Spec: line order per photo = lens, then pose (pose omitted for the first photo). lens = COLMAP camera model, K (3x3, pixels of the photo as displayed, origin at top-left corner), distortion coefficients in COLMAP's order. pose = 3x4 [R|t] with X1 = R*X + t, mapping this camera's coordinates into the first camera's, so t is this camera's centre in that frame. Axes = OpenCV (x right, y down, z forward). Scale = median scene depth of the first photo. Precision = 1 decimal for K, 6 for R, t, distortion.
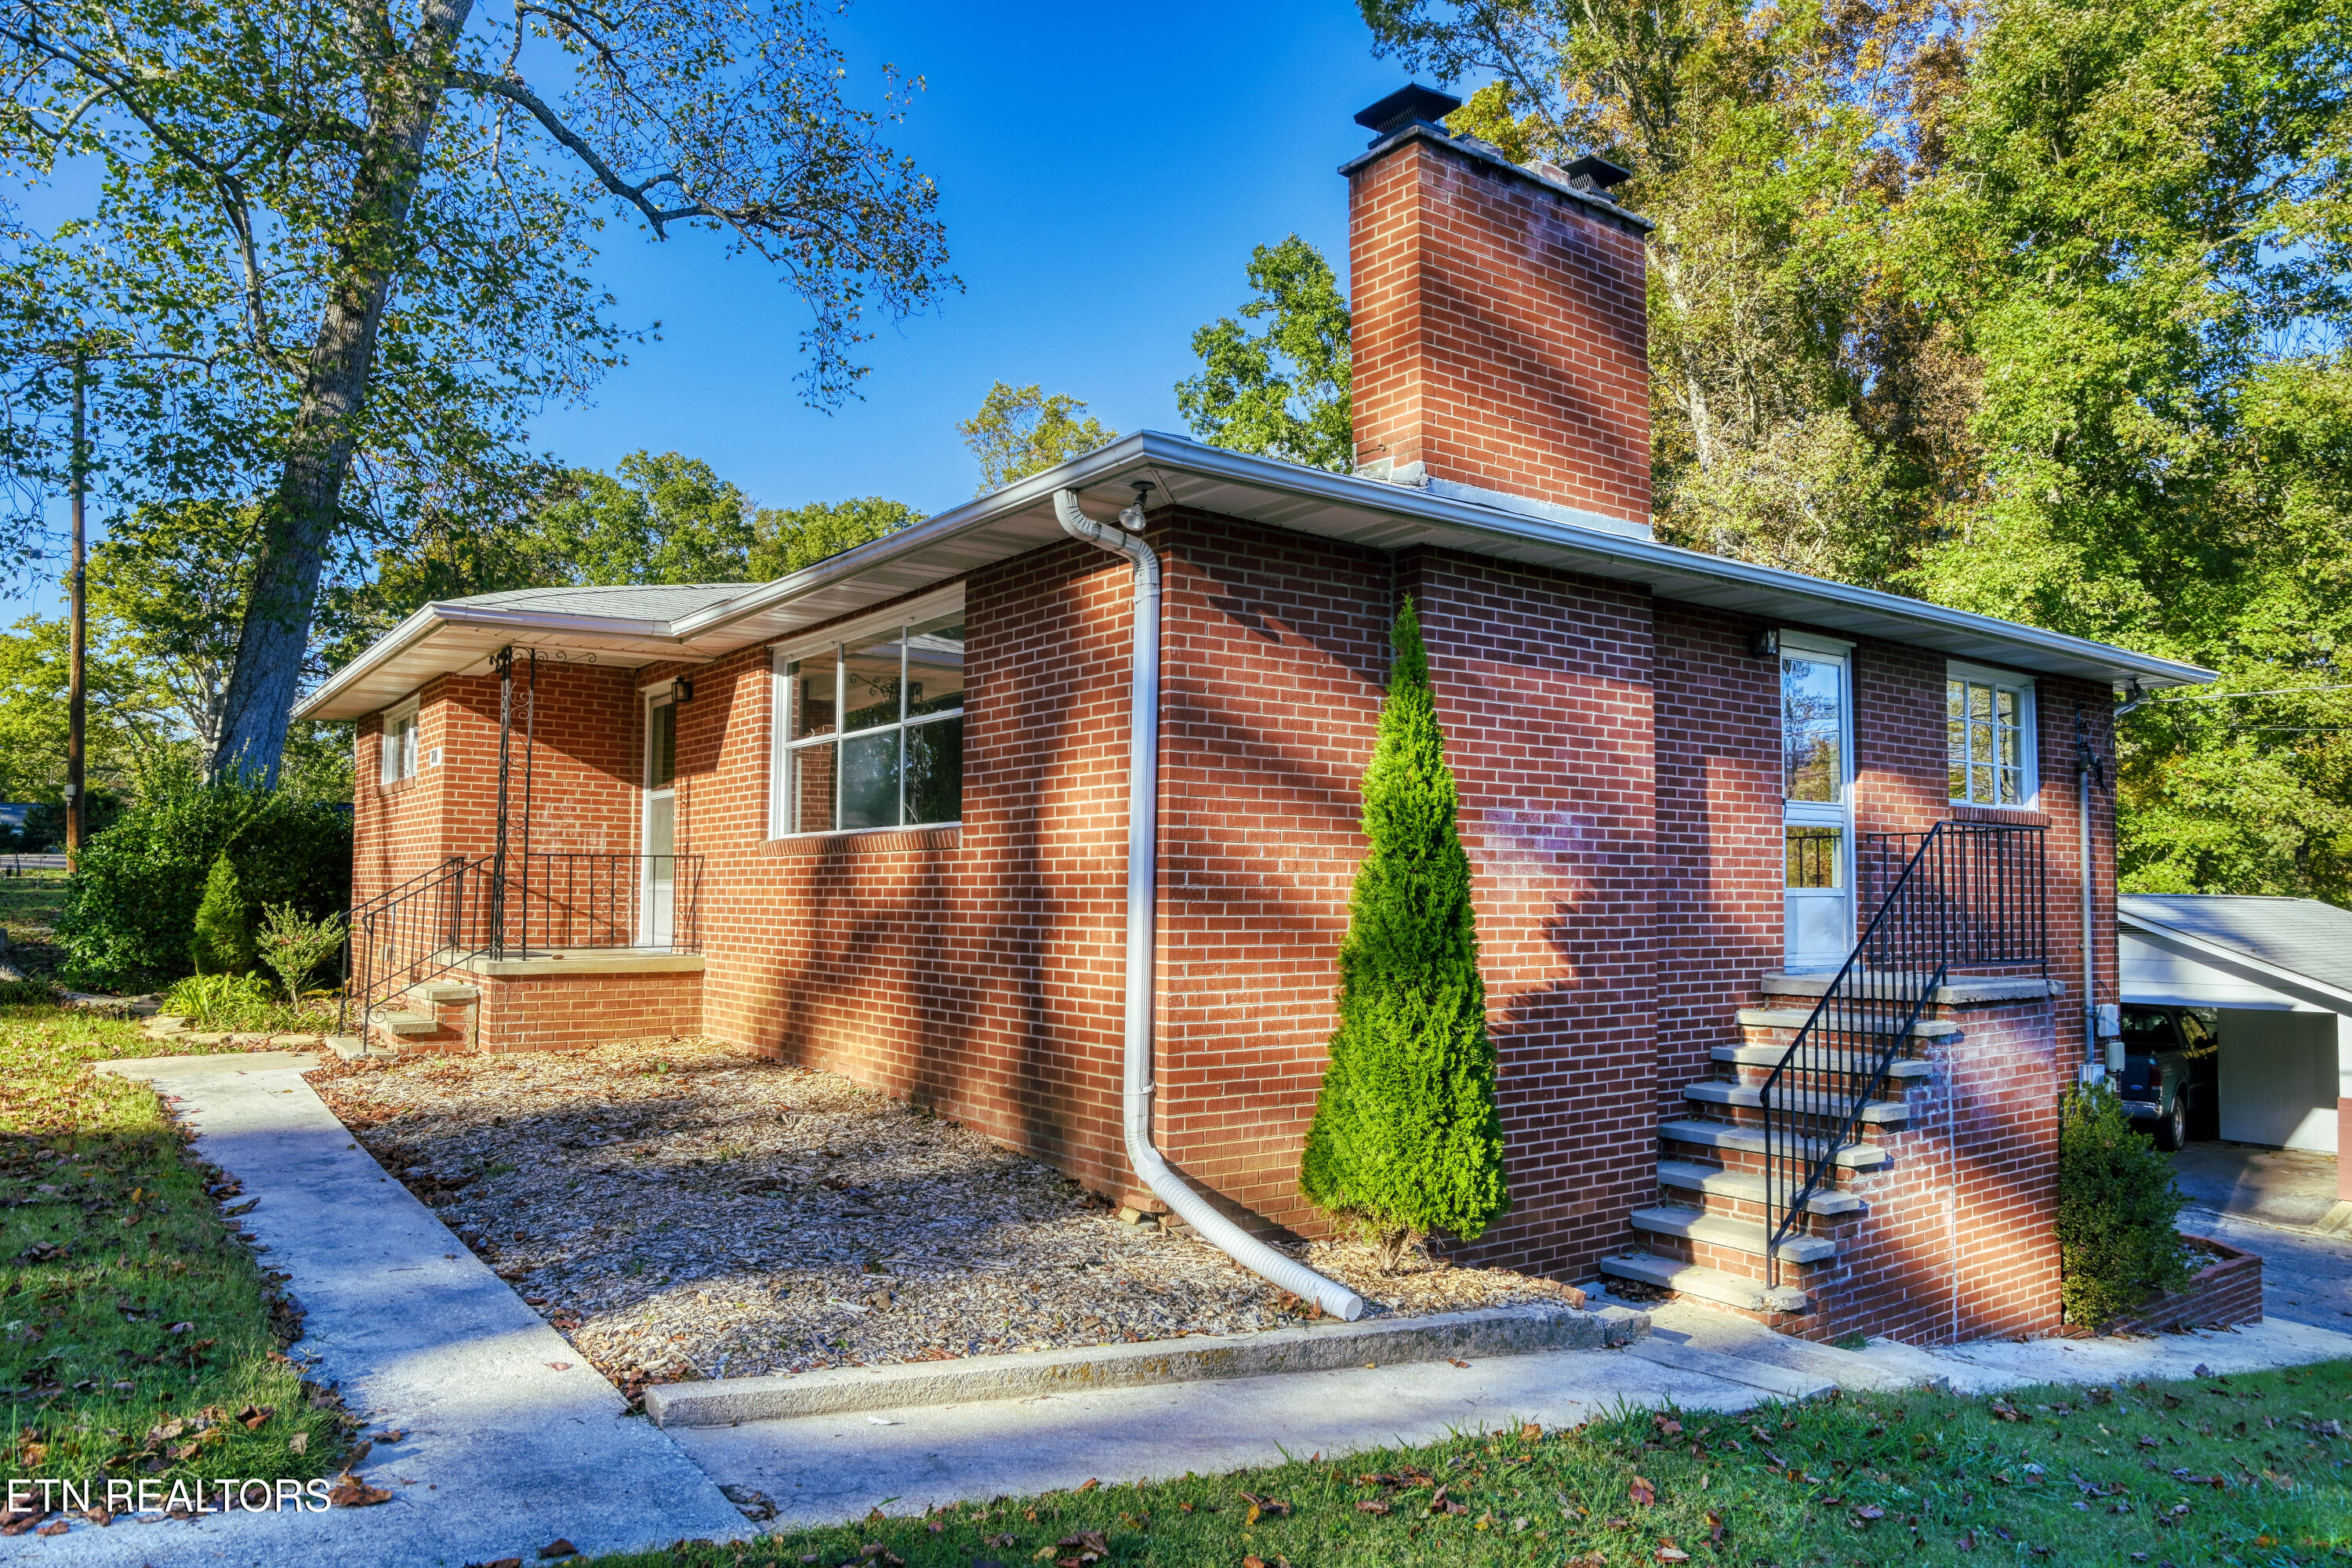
lens RADIAL K [[1601.3, 0, 1179.1], [0, 1601.3, 772.3], [0, 0, 1]] dist [-0.103247, 0.099919]
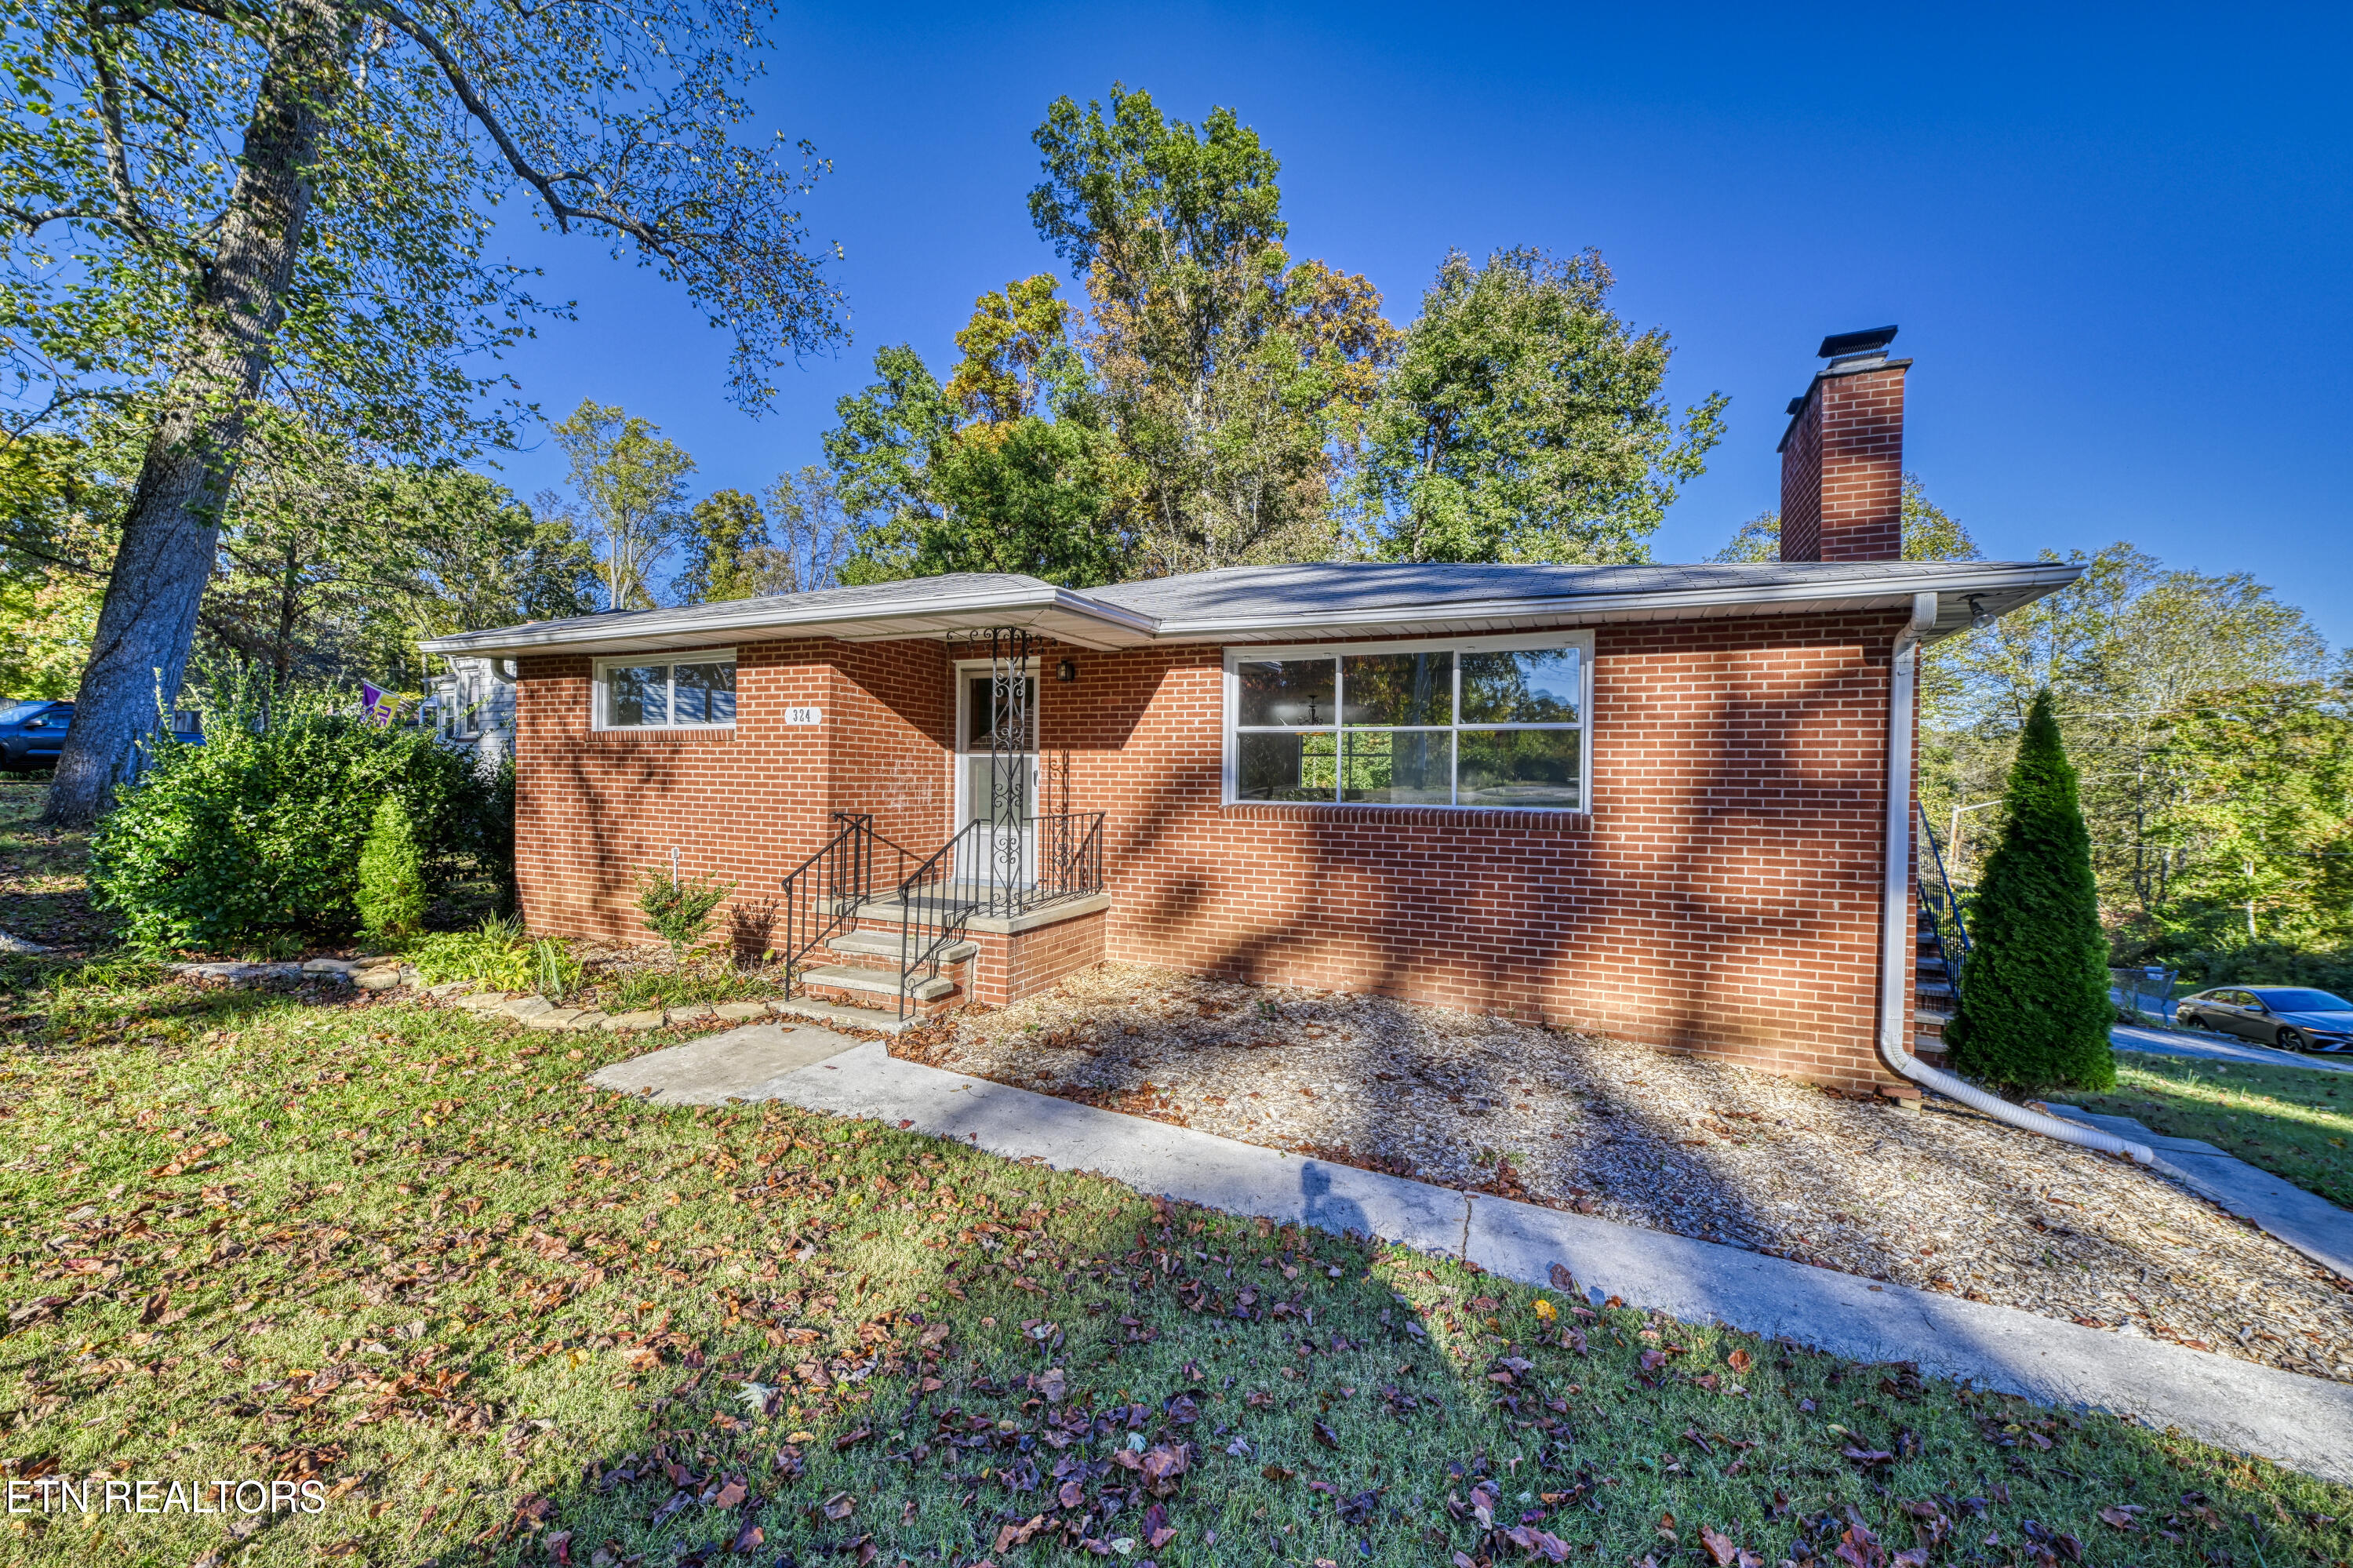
lens RADIAL K [[911.9, 0, 1182.1], [0, 911.9, 781.2], [0, 0, 1]] dist [-0.000057, -0.000201]
pose [[0.870752, 0.000443, 0.491723, -0.525466], [-0.045412, 0.995798, 0.079520, -0.025708], [-0.489622, -0.091572, 0.867113, 0.329657]]
